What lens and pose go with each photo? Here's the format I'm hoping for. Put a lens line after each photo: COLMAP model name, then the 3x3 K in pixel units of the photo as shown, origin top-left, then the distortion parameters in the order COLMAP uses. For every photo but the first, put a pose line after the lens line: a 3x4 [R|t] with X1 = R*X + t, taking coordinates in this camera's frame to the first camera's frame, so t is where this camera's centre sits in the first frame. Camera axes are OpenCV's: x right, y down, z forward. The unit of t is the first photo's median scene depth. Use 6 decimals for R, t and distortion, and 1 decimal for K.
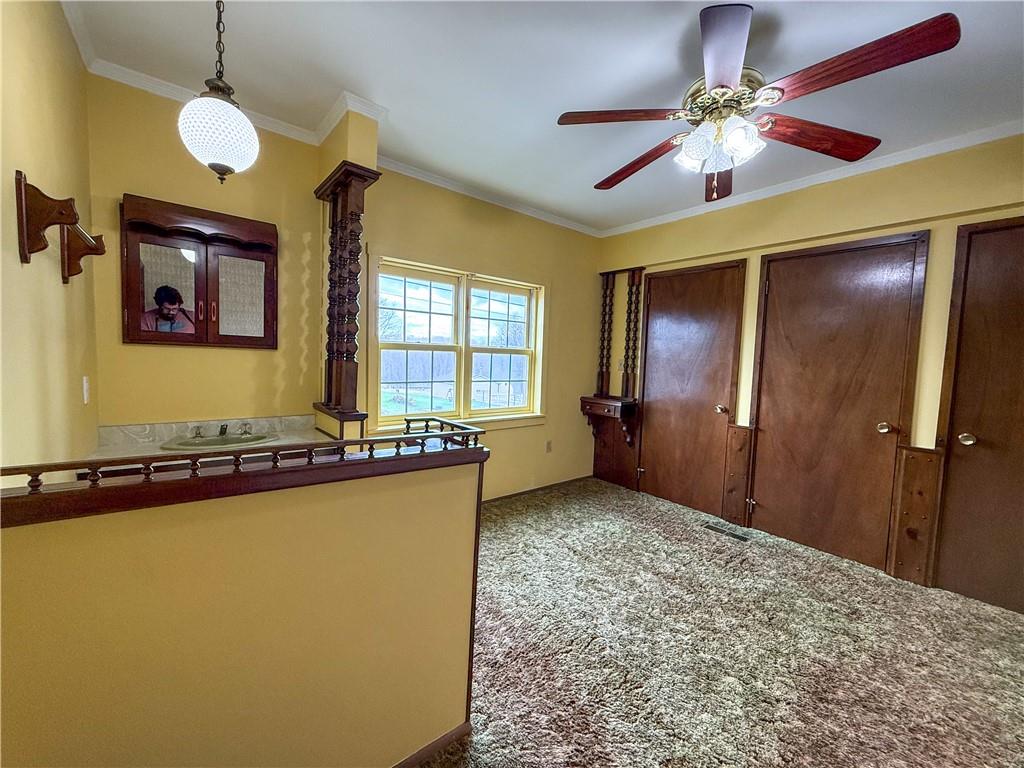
lens RADIAL K [[406.1, 0, 512.0], [0, 406.1, 384.0], [0, 0, 1]] dist [0.000356, 0.000158]
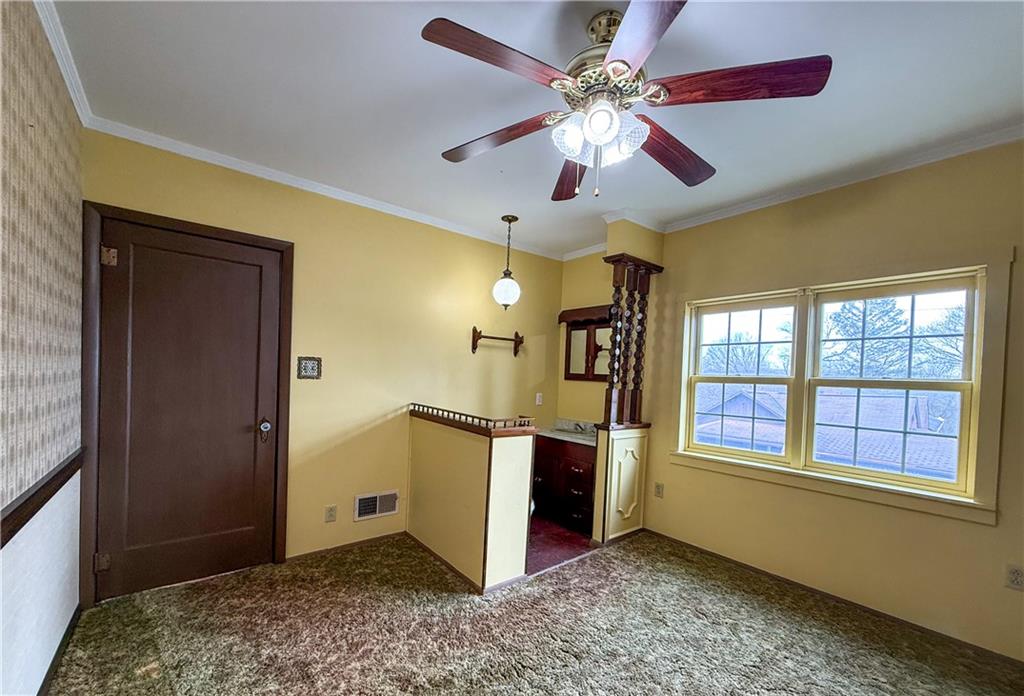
lens RADIAL K [[411.6, 0, 511.7], [0, 411.6, 380.0], [0, 0, 1]] dist [-0.000079, -0.000026]
pose [[-0.008002, -0.028168, -0.999571, 0.711890], [-0.105255, 0.994074, -0.027170, -0.007433], [0.994413, 0.104993, -0.010920, 0.447870]]
